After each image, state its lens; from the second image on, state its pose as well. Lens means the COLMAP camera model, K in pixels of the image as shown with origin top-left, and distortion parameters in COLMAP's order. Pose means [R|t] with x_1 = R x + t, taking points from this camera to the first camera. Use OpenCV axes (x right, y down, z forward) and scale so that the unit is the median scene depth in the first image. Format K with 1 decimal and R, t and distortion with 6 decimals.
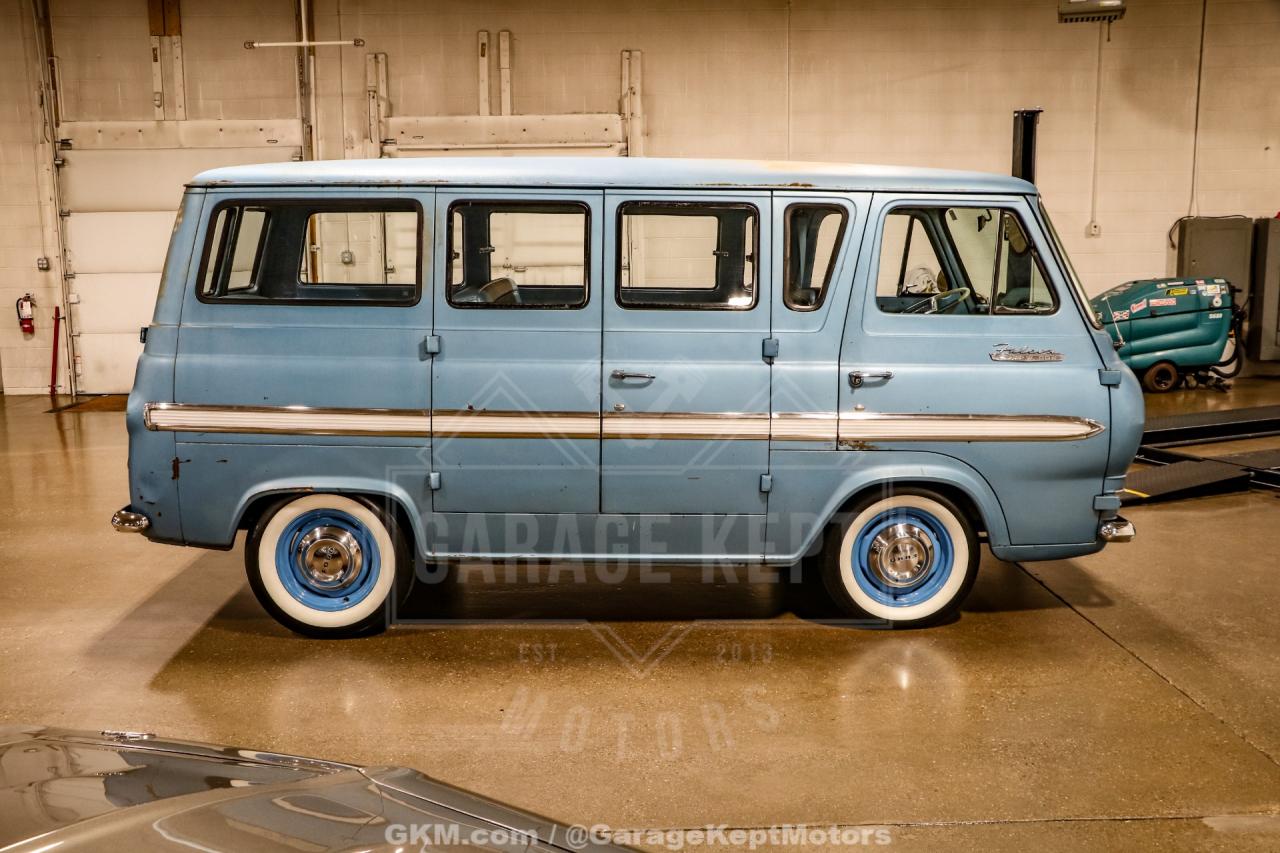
lens RADIAL K [[1282.5, 0, 636.4], [0, 1282.5, 431.7], [0, 0, 1]] dist [-0.051283, 0.130248]
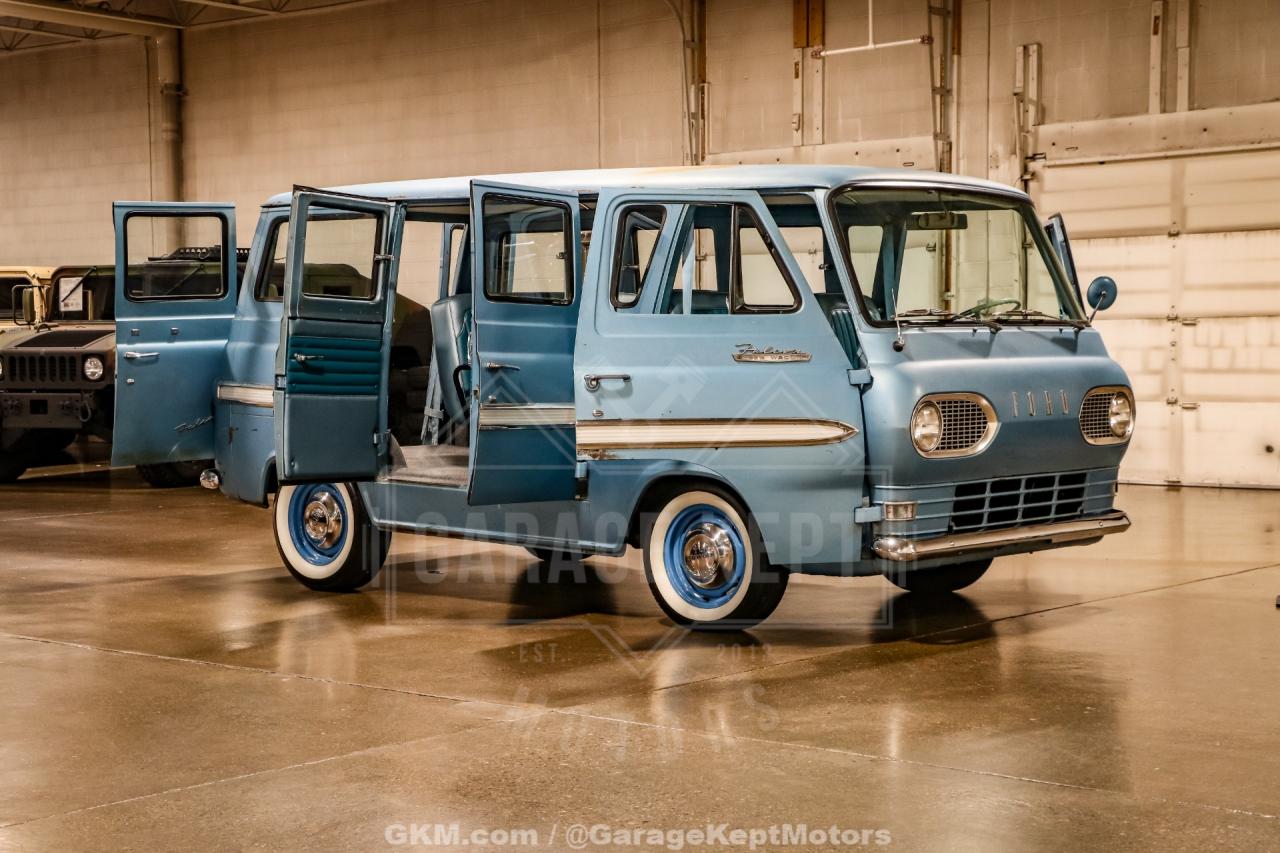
lens RADIAL K [[2174.0, 0, 646.9], [0, 2174.0, 450.7], [0, 0, 1]] dist [0.174506, 0.234256]
pose [[0.739603, 0.039612, -0.671877, 0.538268], [-0.103432, 0.993098, -0.055308, 0.047340], [0.665048, 0.110399, 0.738595, -0.115457]]
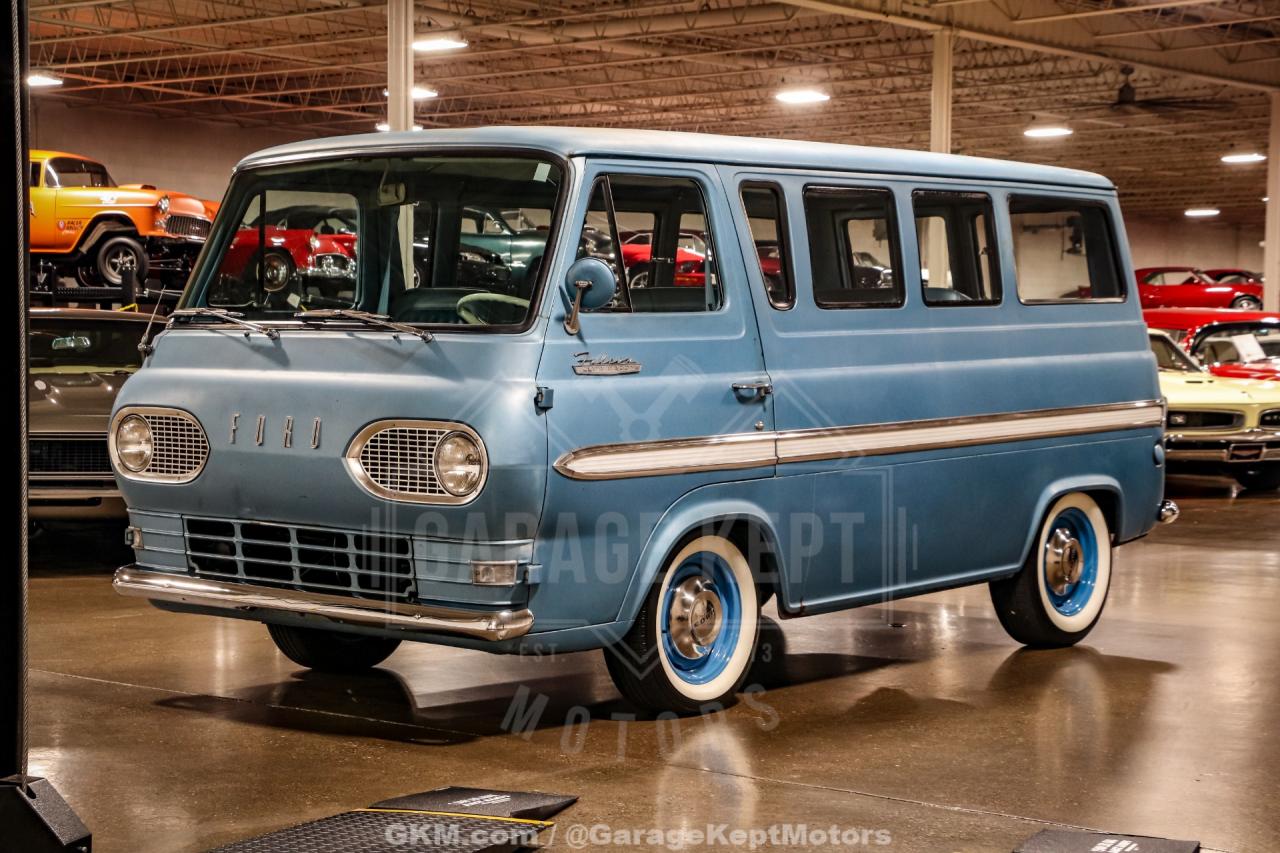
lens RADIAL K [[2287.7, 0, 629.2], [0, 2287.7, 444.6], [0, 0, 1]] dist [0.199462, 0.362638]
pose [[-0.668860, 0.038458, -0.742393, 0.521542], [-0.116329, 0.980943, 0.155623, -0.112258], [0.734230, 0.190452, -0.651640, 0.904126]]
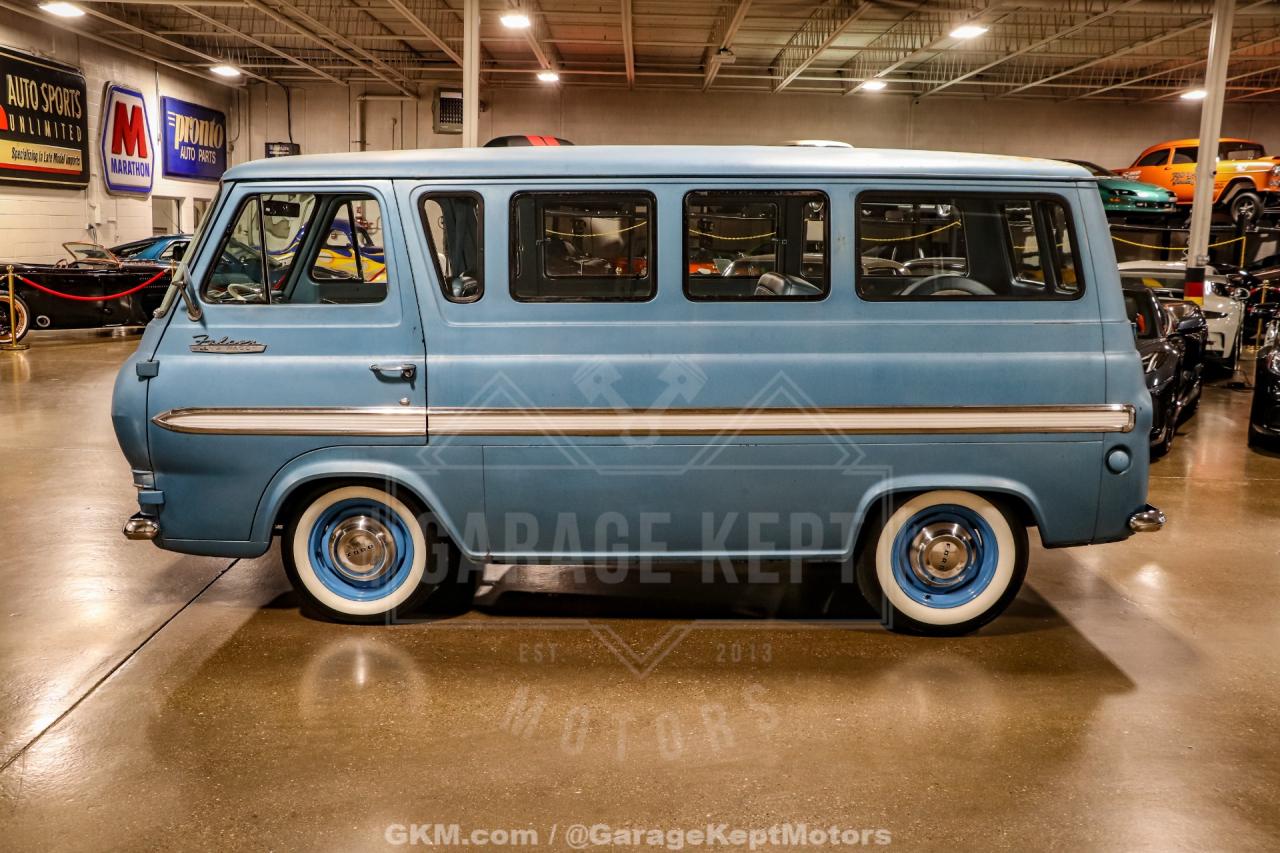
lens RADIAL K [[1230.8, 0, 640.8], [0, 1230.8, 448.1], [0, 0, 1]] dist [-0.130016, 0.309526]
pose [[-0.999319, -0.017691, 0.032392, -0.018847], [-0.005943, 0.943315, 0.331846, -0.140369], [-0.036427, 0.331427, -0.942777, 0.899379]]
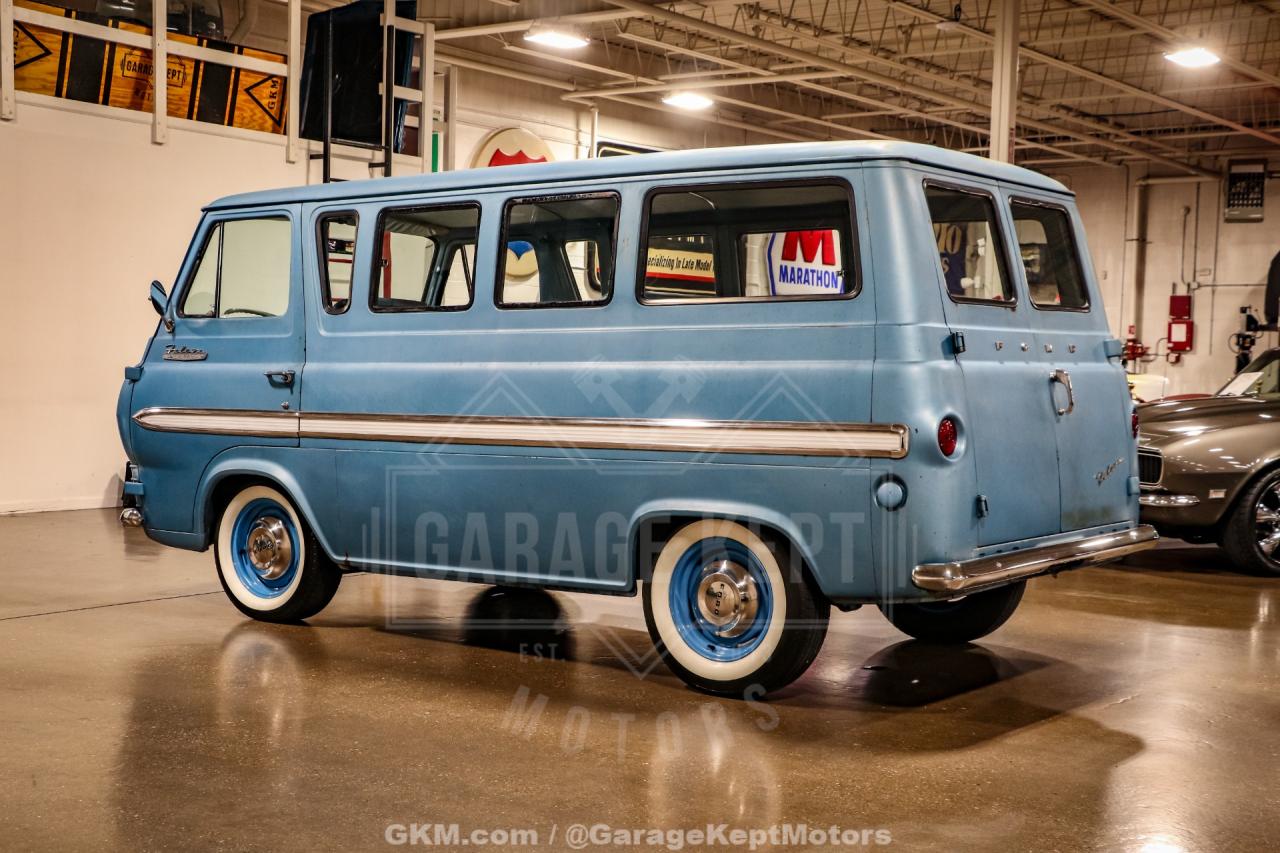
lens RADIAL K [[1727.4, 0, 641.3], [0, 1727.4, 446.4], [0, 0, 1]] dist [0.012027, 0.385439]
pose [[-0.783496, -0.042724, 0.619926, -0.375118], [0.079774, 0.982463, 0.168532, -0.102305], [-0.616254, 0.181498, -0.766348, 0.909092]]
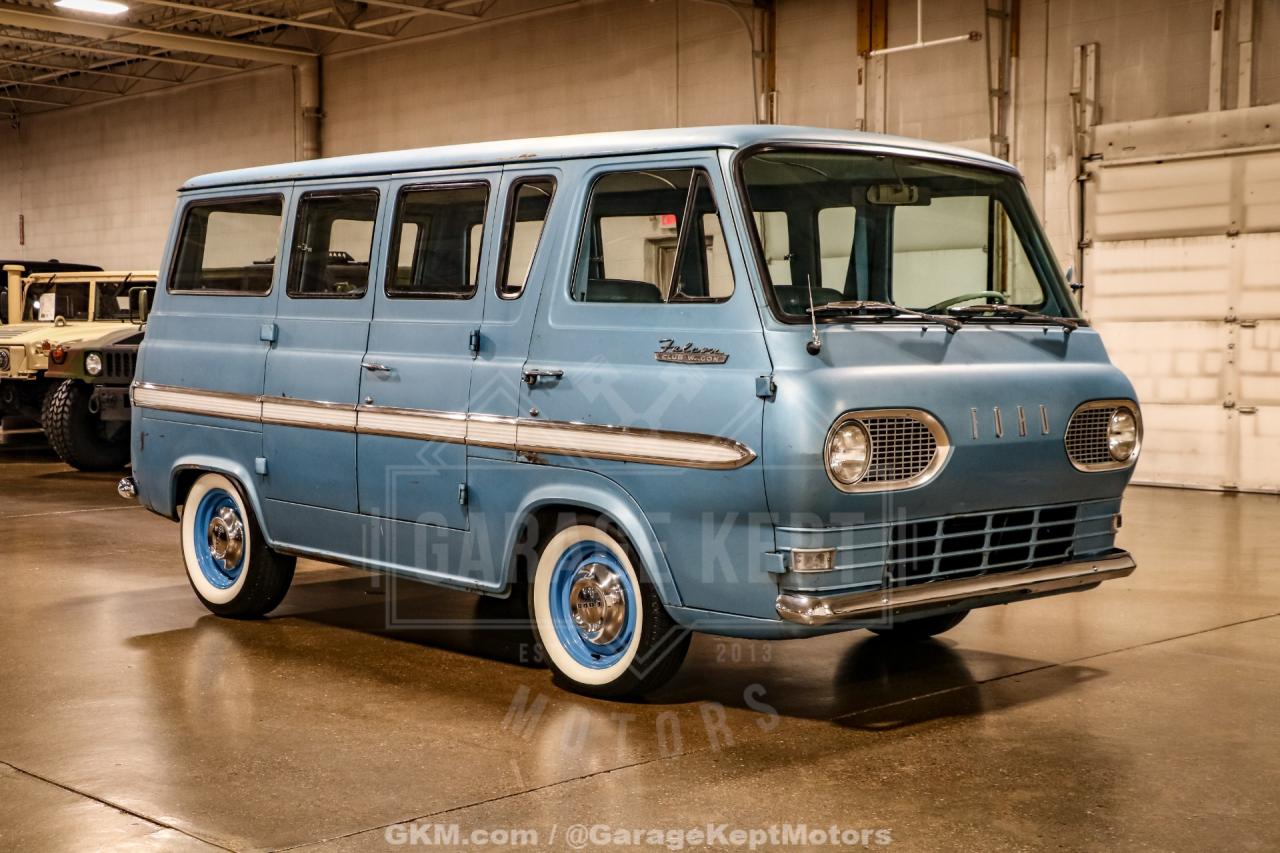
lens RADIAL K [[1763.9, 0, 632.8], [0, 1763.9, 440.9], [0, 0, 1]] dist [0.036548, 0.335115]
pose [[0.663196, 0.052285, -0.746618, 0.434154], [-0.119492, 0.992158, -0.036661, 0.013866], [0.738846, 0.113528, 0.664243, 0.111491]]
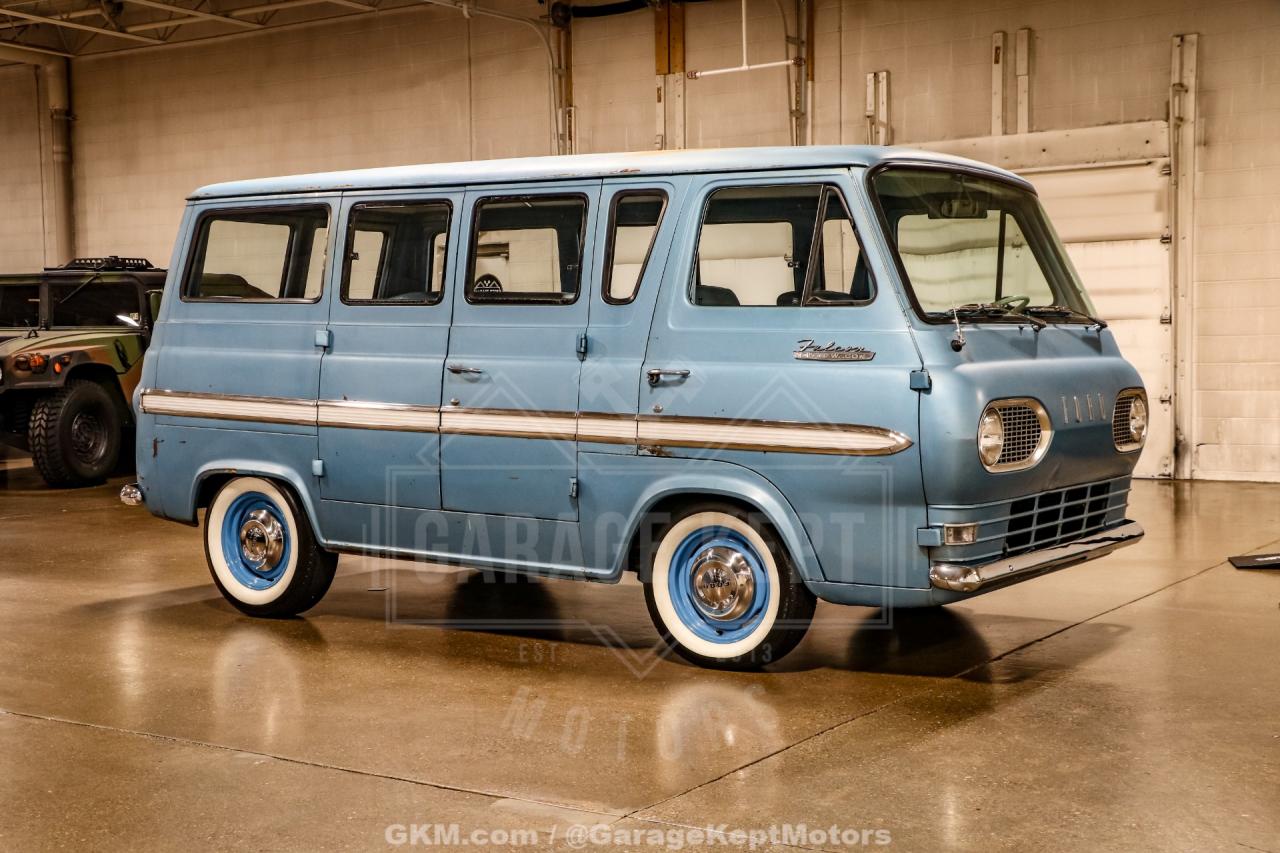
lens RADIAL K [[1727.4, 0, 641.3], [0, 1727.4, 446.4], [0, 0, 1]] dist [0.012027, 0.385439]
pose [[0.811515, 0.035868, -0.583230, 0.352290], [-0.085740, 0.994620, -0.058131, 0.032020], [0.578008, 0.097180, 0.810224, 0.001151]]
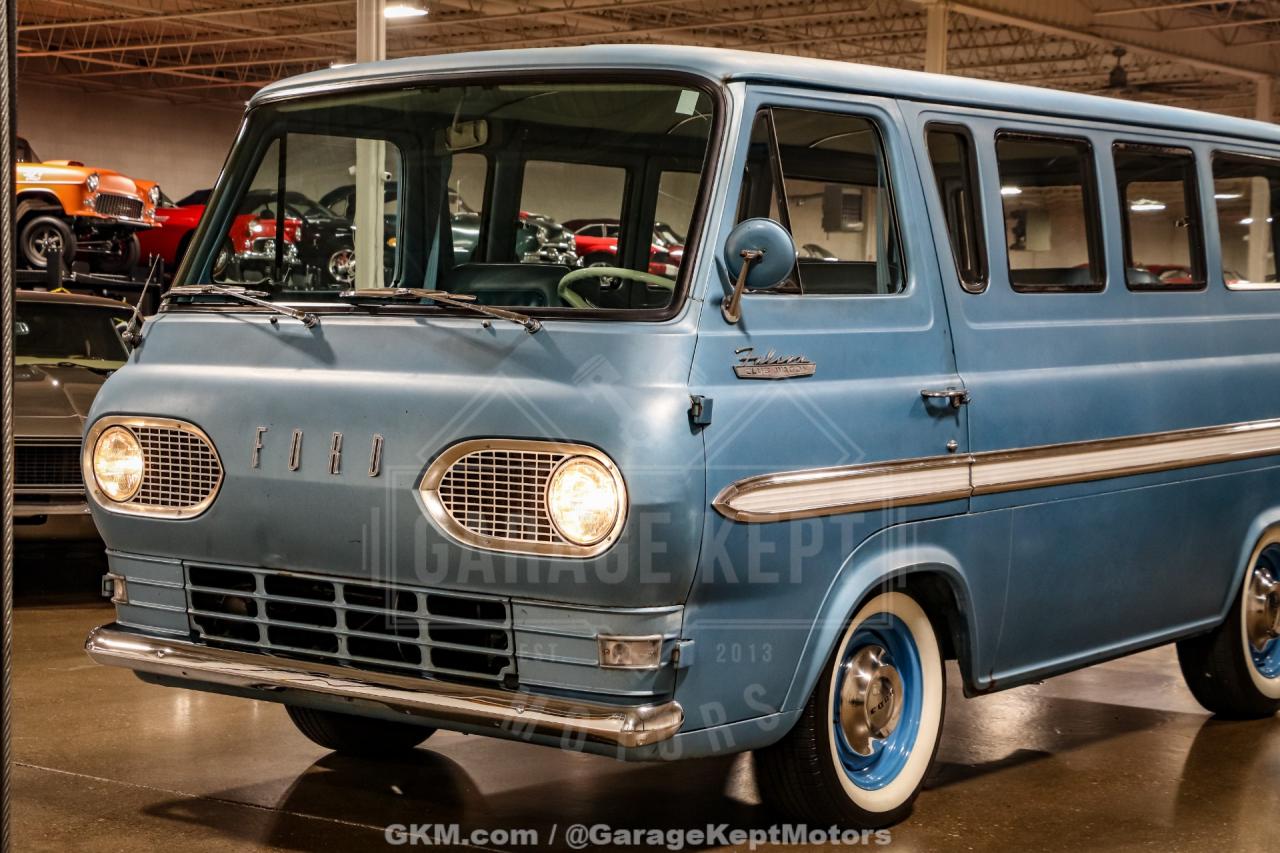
lens RADIAL K [[2255.7, 0, 634.3], [0, 2255.7, 446.5], [0, 0, 1]] dist [0.203189, 0.389151]
pose [[-0.638245, 0.038390, -0.768876, 0.440126], [-0.128564, 0.979414, 0.155624, -0.089936], [0.759022, 0.198176, -0.620171, 0.771116]]
